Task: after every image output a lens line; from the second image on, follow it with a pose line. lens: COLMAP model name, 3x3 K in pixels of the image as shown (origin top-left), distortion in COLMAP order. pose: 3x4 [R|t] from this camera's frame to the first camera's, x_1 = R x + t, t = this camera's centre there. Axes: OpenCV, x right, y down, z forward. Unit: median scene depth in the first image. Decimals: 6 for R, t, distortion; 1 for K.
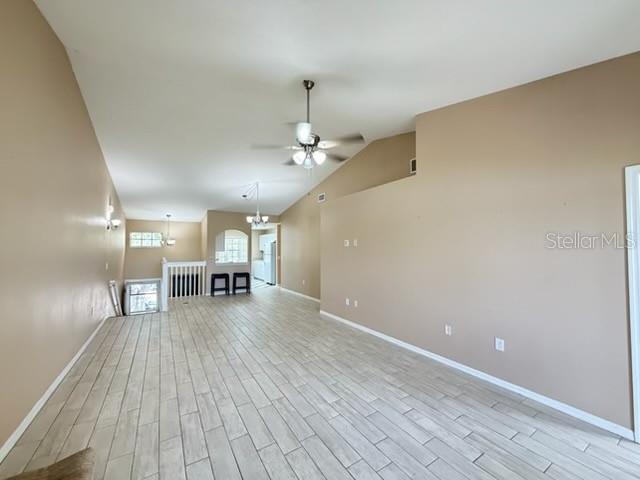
lens RADIAL K [[258.6, 0, 317.3], [0, 258.6, 242.6], [0, 0, 1]] dist [0.000037, 0.000935]
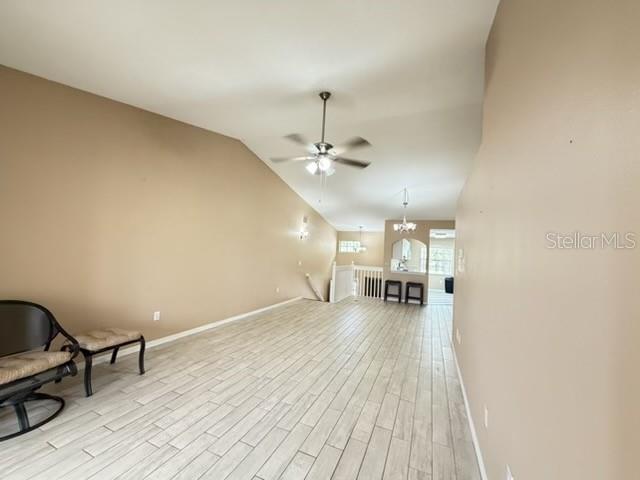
lens RADIAL K [[258.6, 0, 317.5], [0, 258.6, 239.5], [0, 0, 1]] dist [0.000037, 0.000935]
pose [[0.560103, -0.008321, -0.828381, 0.314637], [-0.033408, 0.998909, -0.032623, -0.000115], [0.827749, 0.045947, 0.559214, 0.160230]]
